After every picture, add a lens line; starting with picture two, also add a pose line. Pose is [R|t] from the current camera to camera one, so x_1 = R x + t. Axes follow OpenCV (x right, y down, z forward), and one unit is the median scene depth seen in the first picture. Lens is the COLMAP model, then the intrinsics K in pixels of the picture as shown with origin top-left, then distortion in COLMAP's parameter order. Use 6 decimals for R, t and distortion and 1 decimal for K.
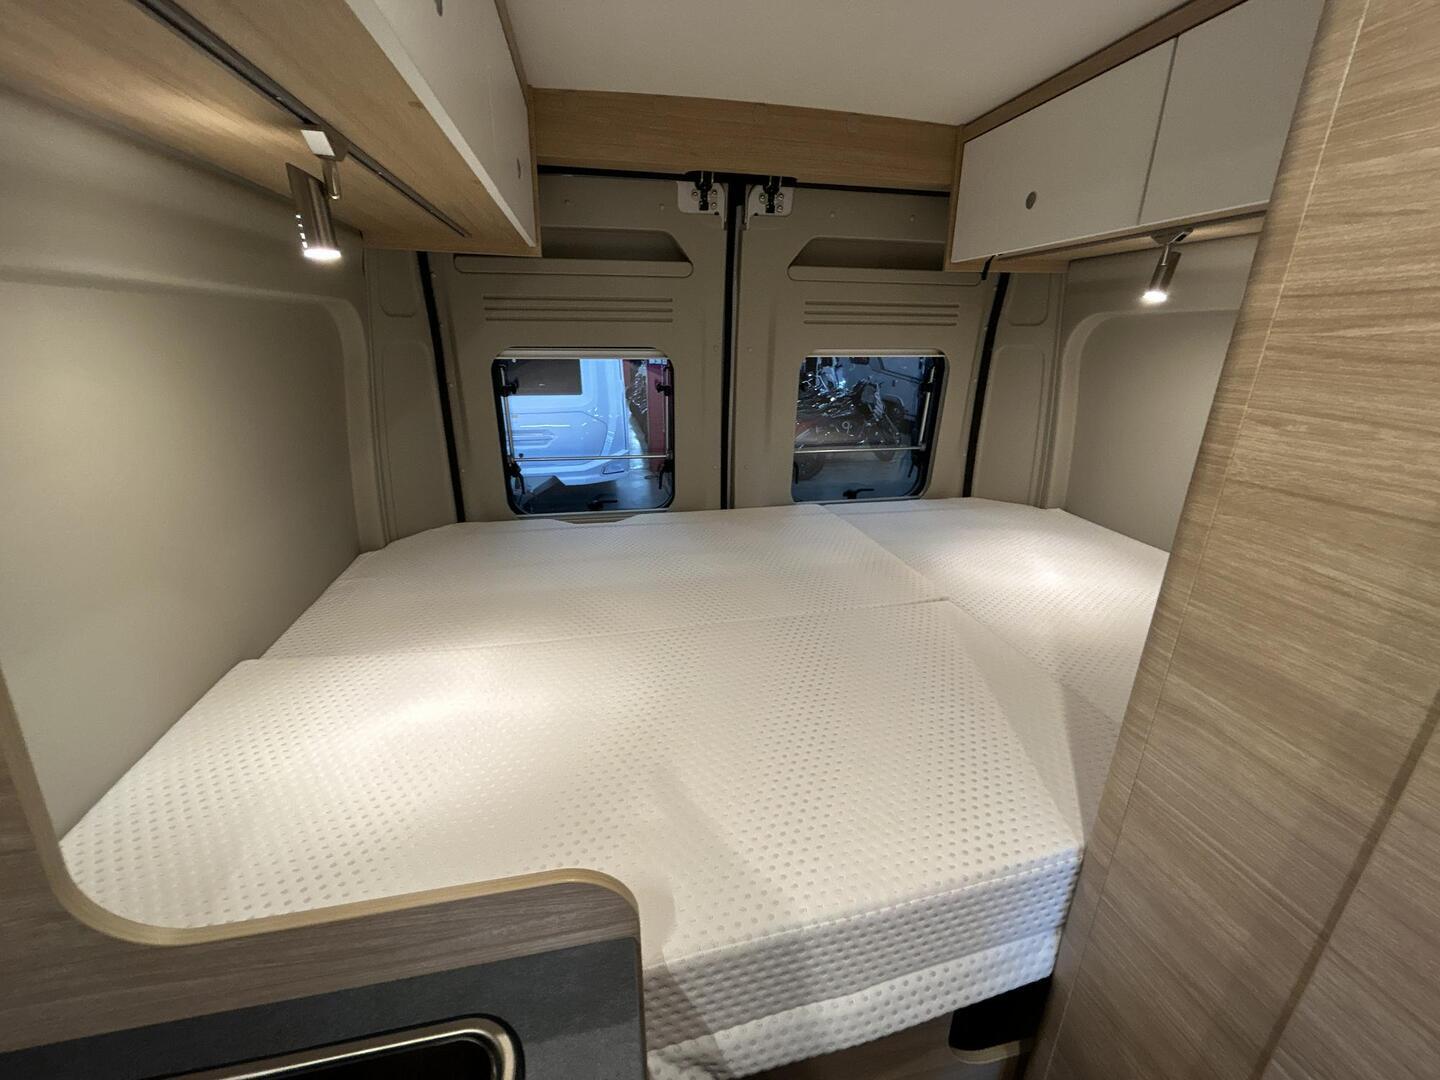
lens RADIAL K [[594.3, 0, 711.7], [0, 594.3, 544.1], [0, 0, 1]] dist [-0.000839, -0.000275]
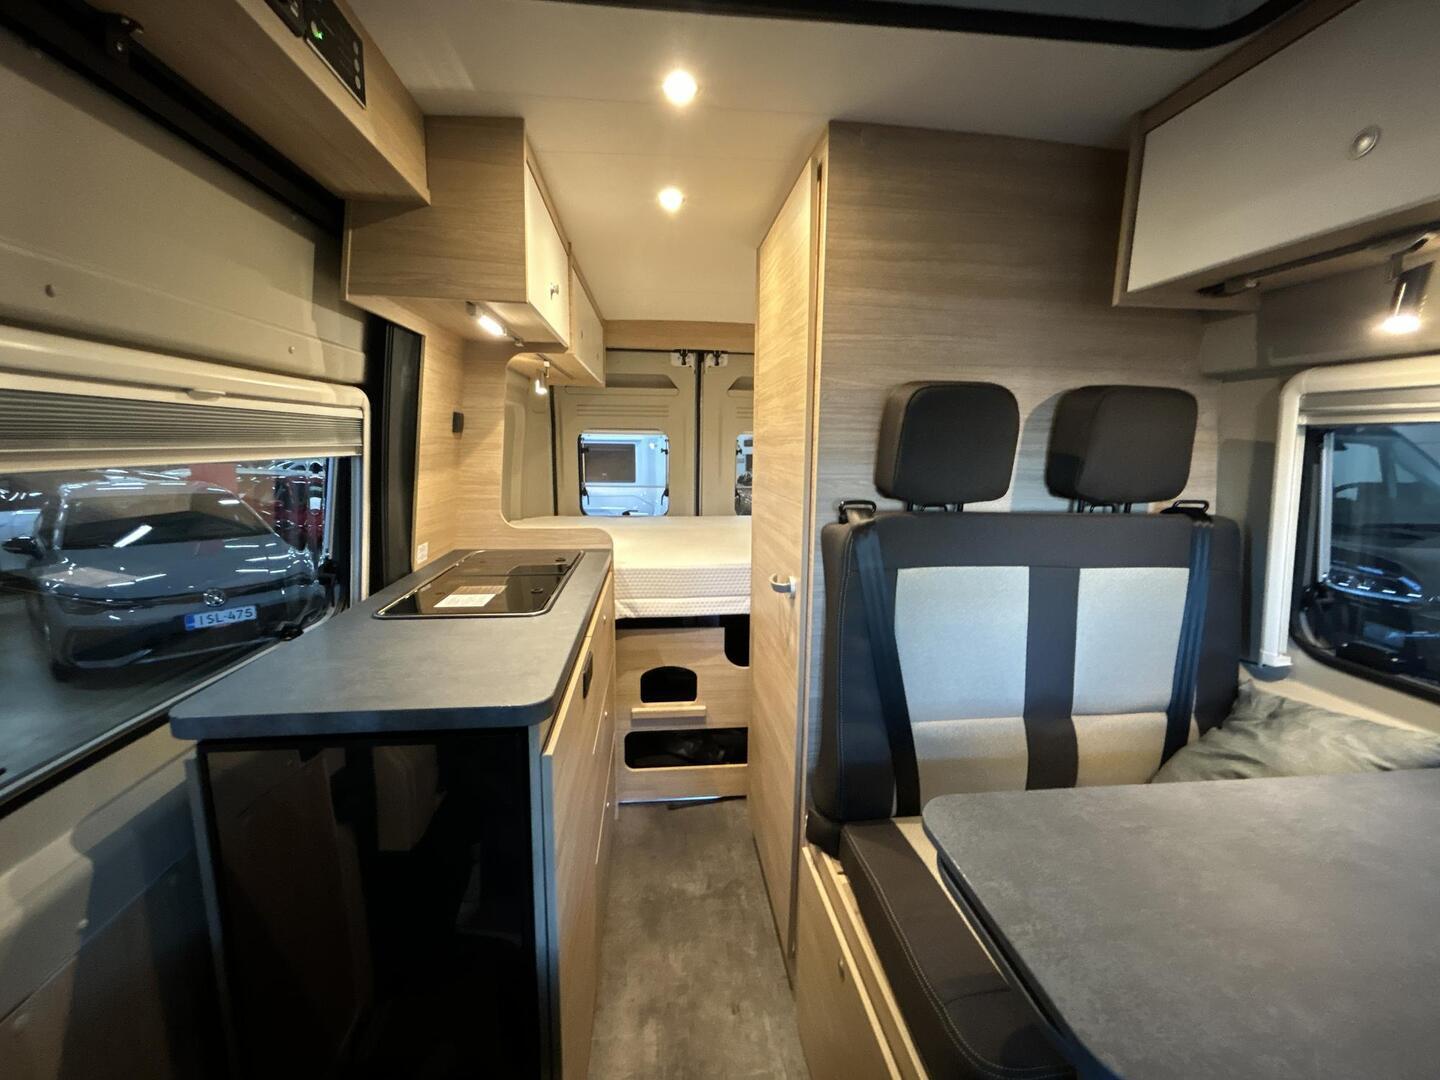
lens RADIAL K [[598.5, 0, 720.0], [0, 598.5, 540.0], [0, 0, 1]] dist [-0.002688, -0.000248]
pose [[0.996211, 0.017107, -0.085266, 0.336005], [-0.031864, 0.984079, -0.174851, 0.445302], [0.080917, 0.176905, 0.980896, -1.035737]]
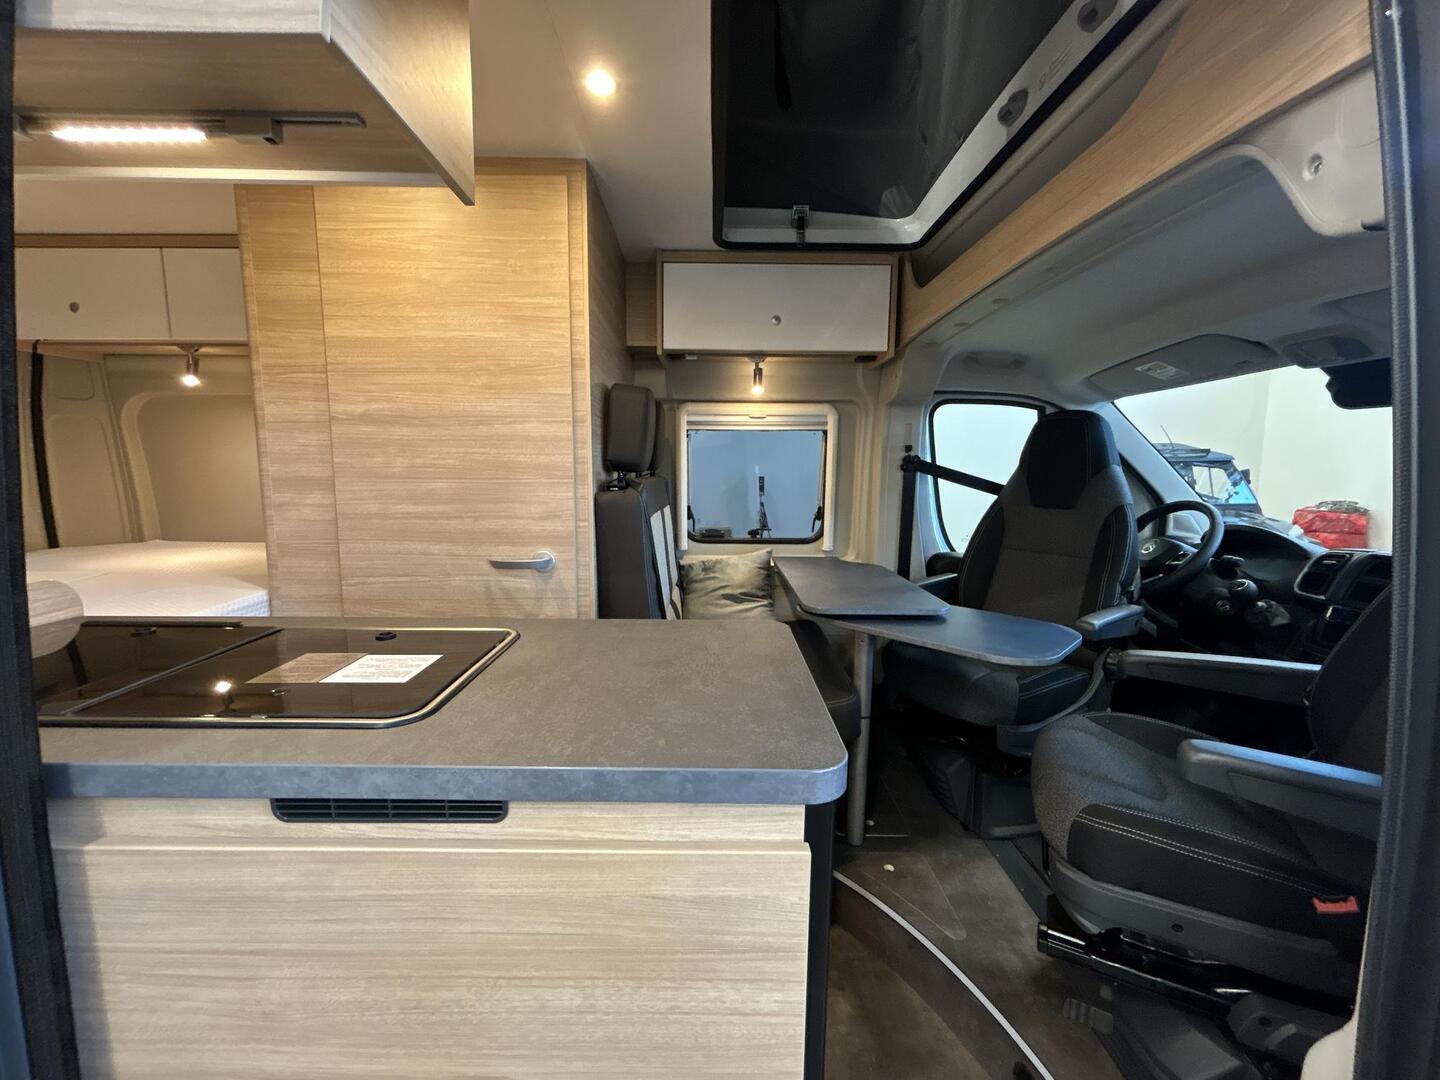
lens RADIAL K [[585.9, 0, 717.4], [0, 585.9, 537.1], [0, 0, 1]] dist [-0.000941, 0.000296]
pose [[0.192739, -0.127195, 0.972971, -0.572066], [0.321078, 0.945153, 0.059955, 0.340407], [-0.927233, 0.300844, 0.223008, -0.557464]]
